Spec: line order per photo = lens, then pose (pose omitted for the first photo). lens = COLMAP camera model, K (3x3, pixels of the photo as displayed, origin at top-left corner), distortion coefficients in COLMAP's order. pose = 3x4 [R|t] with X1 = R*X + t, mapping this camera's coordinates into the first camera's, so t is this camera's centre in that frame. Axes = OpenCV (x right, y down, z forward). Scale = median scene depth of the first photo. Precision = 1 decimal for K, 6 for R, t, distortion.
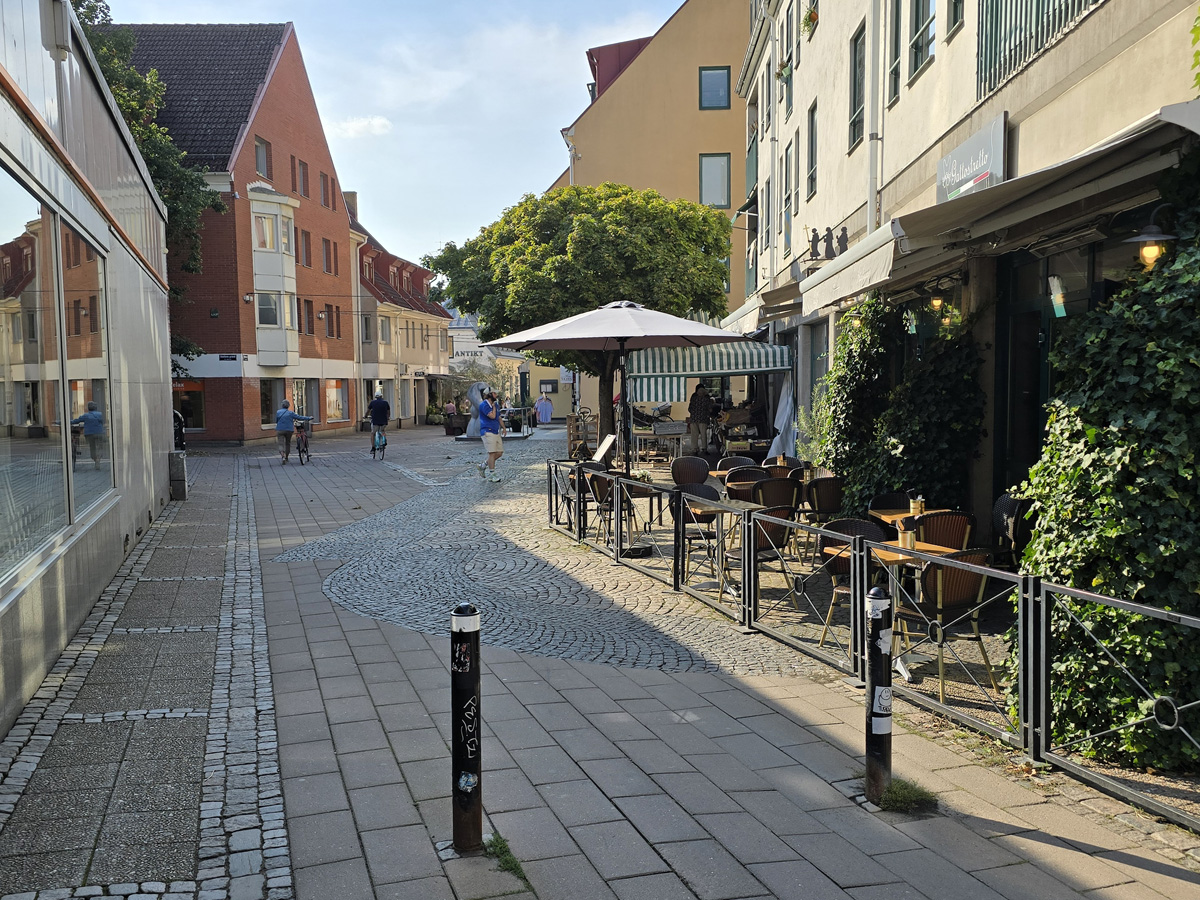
lens RADIAL K [[1129.2, 0, 600.0], [0, 1129.2, 450.0], [0, 0, 1]] dist [0.062352, -0.014378]
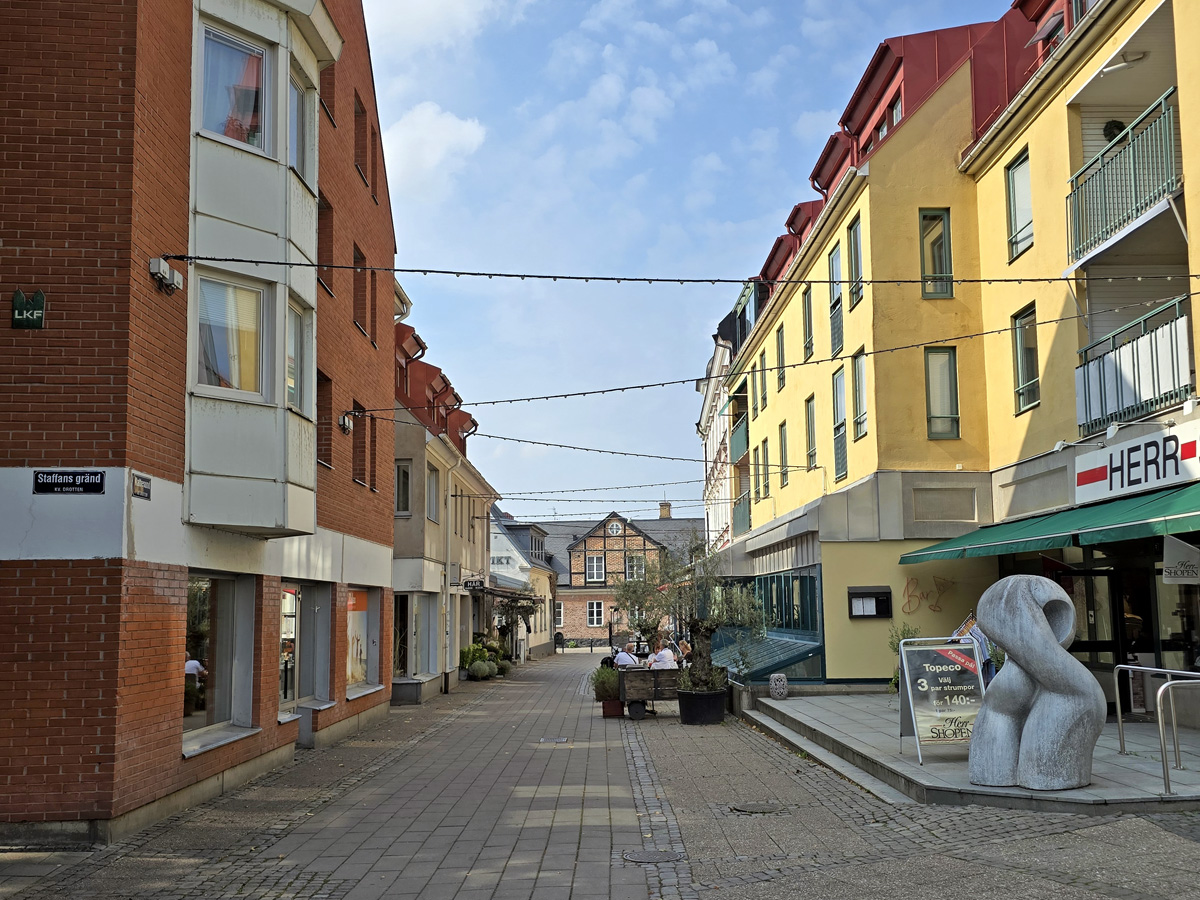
lens RADIAL K [[1129.2, 0, 600.0], [0, 1129.2, 450.0], [0, 0, 1]] dist [0.062352, -0.014378]
pose [[0.996690, 0.005575, 0.081103, -0.206697], [0.010717, 0.979927, -0.199068, -0.032781], [-0.080585, 0.199278, 0.976624, 0.664767]]
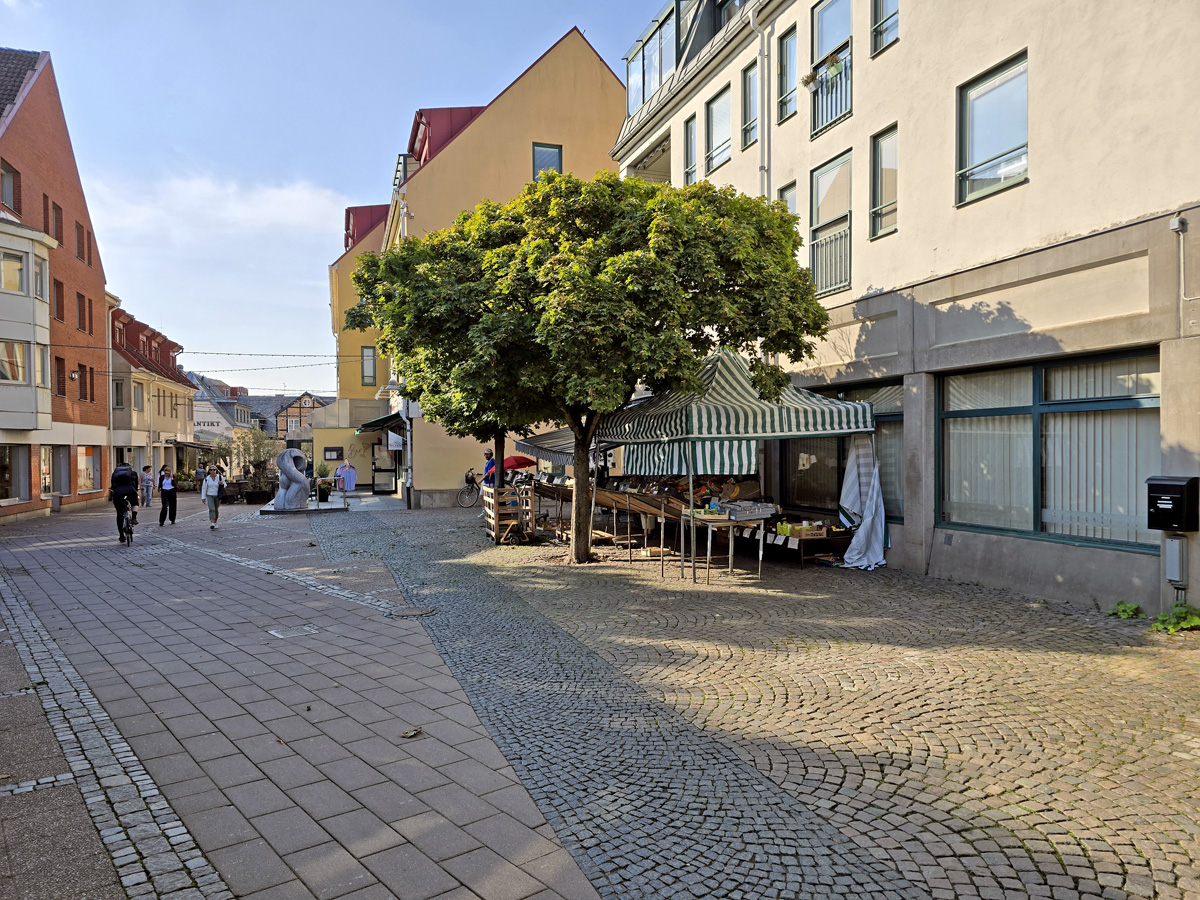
lens RADIAL K [[795.2, 0, 600.0], [0, 795.2, 450.0], [0, 0, 1]] dist [0.002014, -0.004156]
pose [[0.924370, 0.002425, 0.381489, -0.108367], [0.020986, 0.998142, -0.057195, -0.015433], [-0.380919, 0.060876, 0.922602, 0.280457]]
